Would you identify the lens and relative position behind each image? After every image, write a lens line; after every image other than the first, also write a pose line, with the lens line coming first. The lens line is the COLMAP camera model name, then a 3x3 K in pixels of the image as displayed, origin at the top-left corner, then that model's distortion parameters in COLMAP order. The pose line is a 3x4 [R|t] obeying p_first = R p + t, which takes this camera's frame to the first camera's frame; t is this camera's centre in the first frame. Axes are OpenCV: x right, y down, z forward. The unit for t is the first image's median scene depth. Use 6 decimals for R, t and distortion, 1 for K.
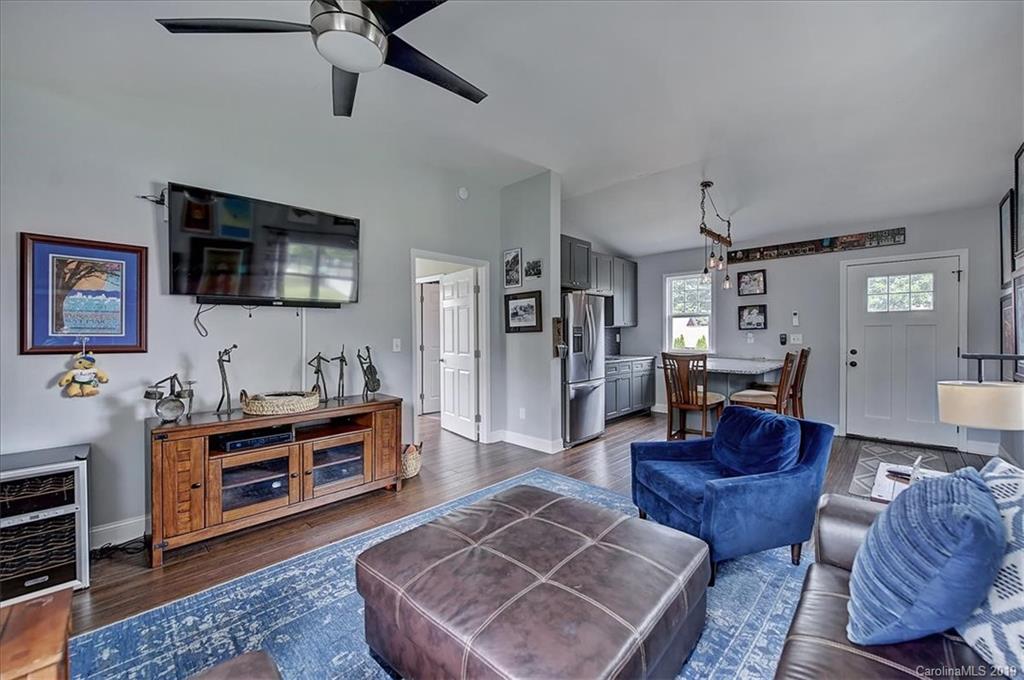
lens RADIAL K [[409.2, 0, 512.8], [0, 409.2, 339.2], [0, 0, 1]] dist [0.001441, -0.000757]
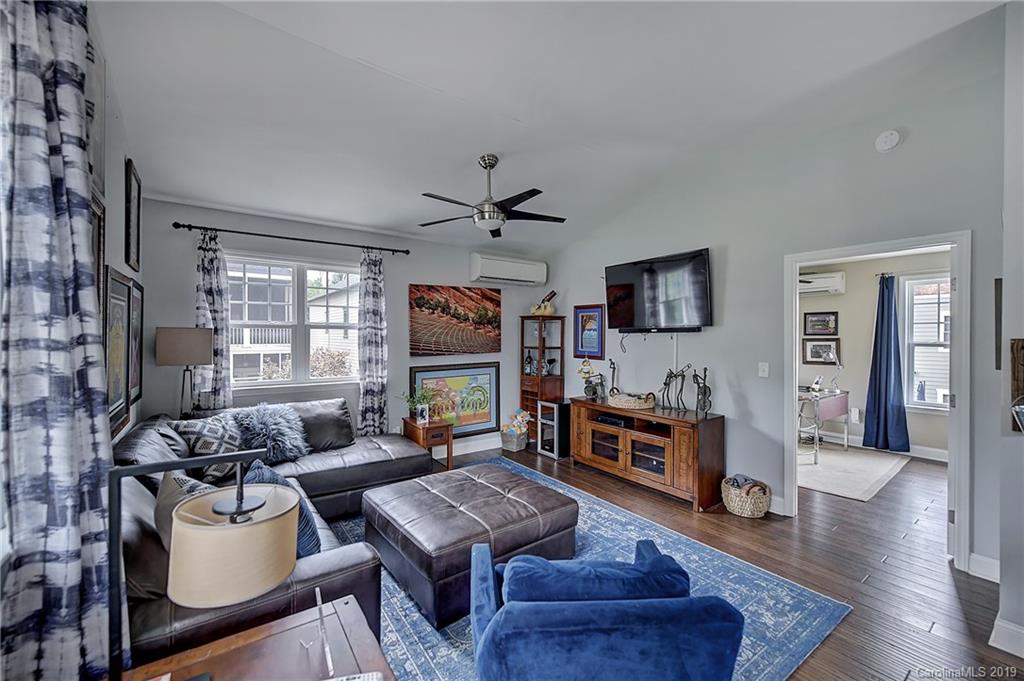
lens RADIAL K [[419.6, 0, 516.4], [0, 419.6, 337.0], [0, 0, 1]] dist [-0.001361, -0.001302]
pose [[-0.179973, 0.008324, -0.983636, 0.570436], [-0.014211, 0.999838, 0.011062, -0.047351], [0.983569, 0.015969, -0.179826, 0.511613]]
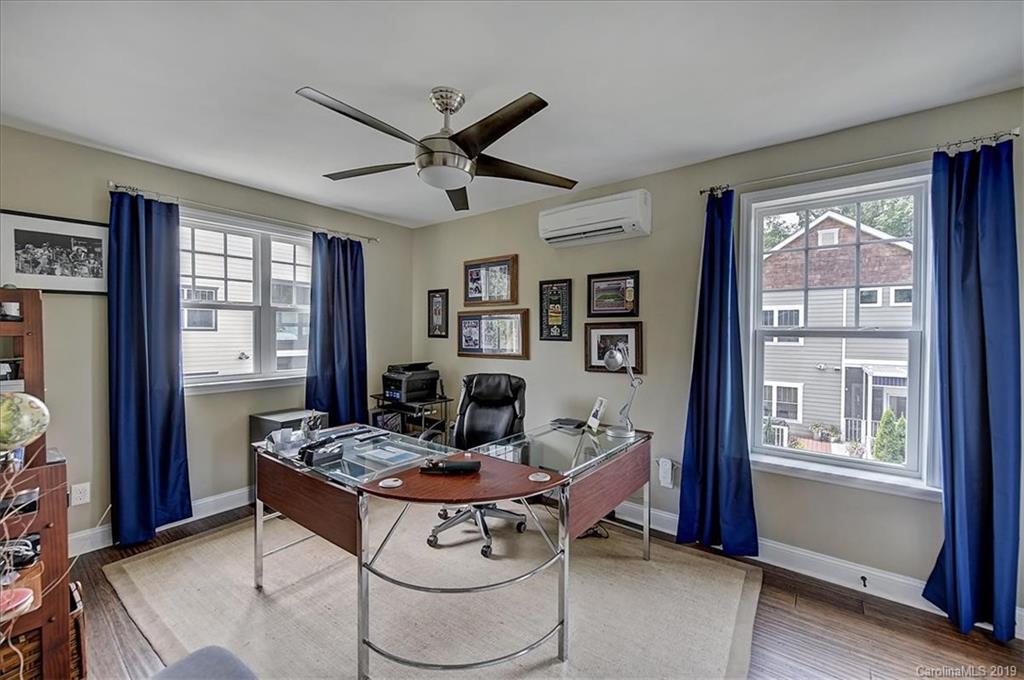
lens RADIAL K [[409.2, 0, 512.9], [0, 409.2, 335.3], [0, 0, 1]] dist [0.001441, -0.000757]
pose [[0.099957, 0.023212, -0.994721, -0.173173], [-0.013413, 0.999668, 0.021980, -0.034651], [0.994901, 0.011145, 0.100235, 0.945603]]
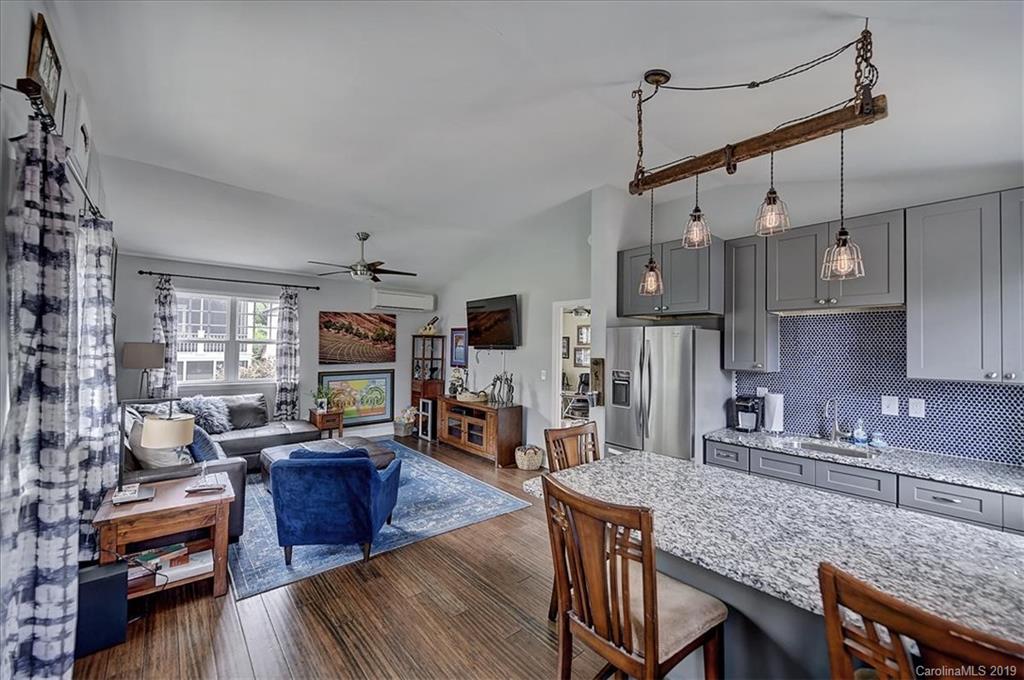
lens RADIAL K [[409.2, 0, 515.5], [0, 409.2, 336.2], [0, 0, 1]] dist [0.001441, -0.000757]
pose [[-0.103379, -0.021293, -0.994414, 0.880693], [-0.028397, 0.999426, -0.018448, -0.070886], [0.994237, 0.026331, -0.103925, 0.843038]]
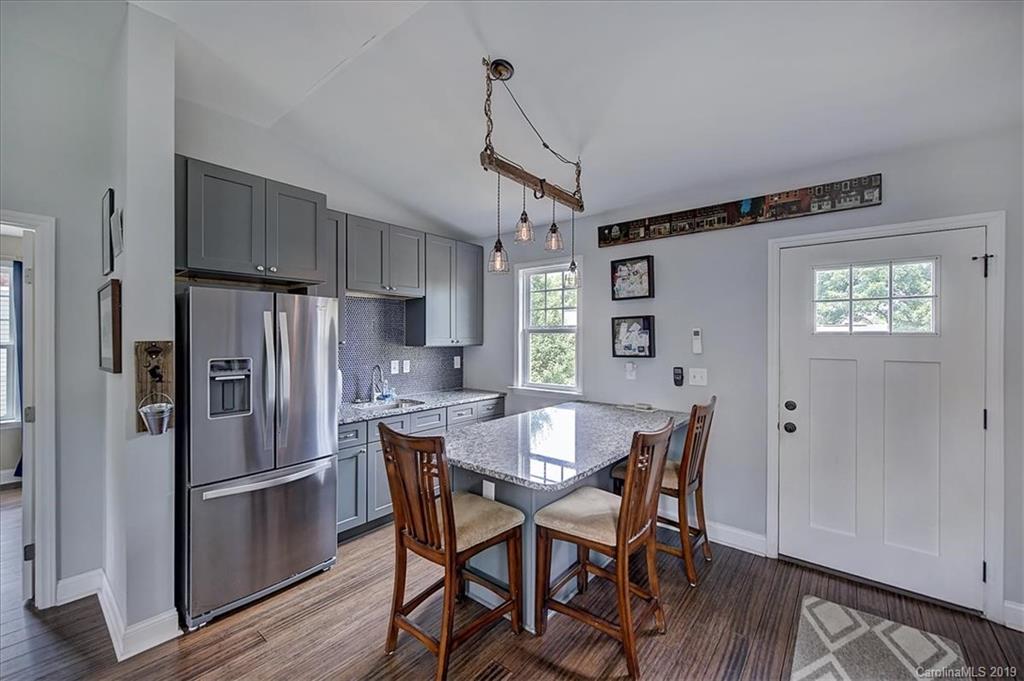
lens RADIAL K [[409.2, 0, 519.9], [0, 409.2, 337.7], [0, 0, 1]] dist [0.001441, -0.000757]
pose [[0.996896, 0.009001, 0.078213, 0.428549], [-0.008195, 0.999910, -0.010631, -0.050623], [-0.078301, 0.009957, 0.996880, 0.482812]]
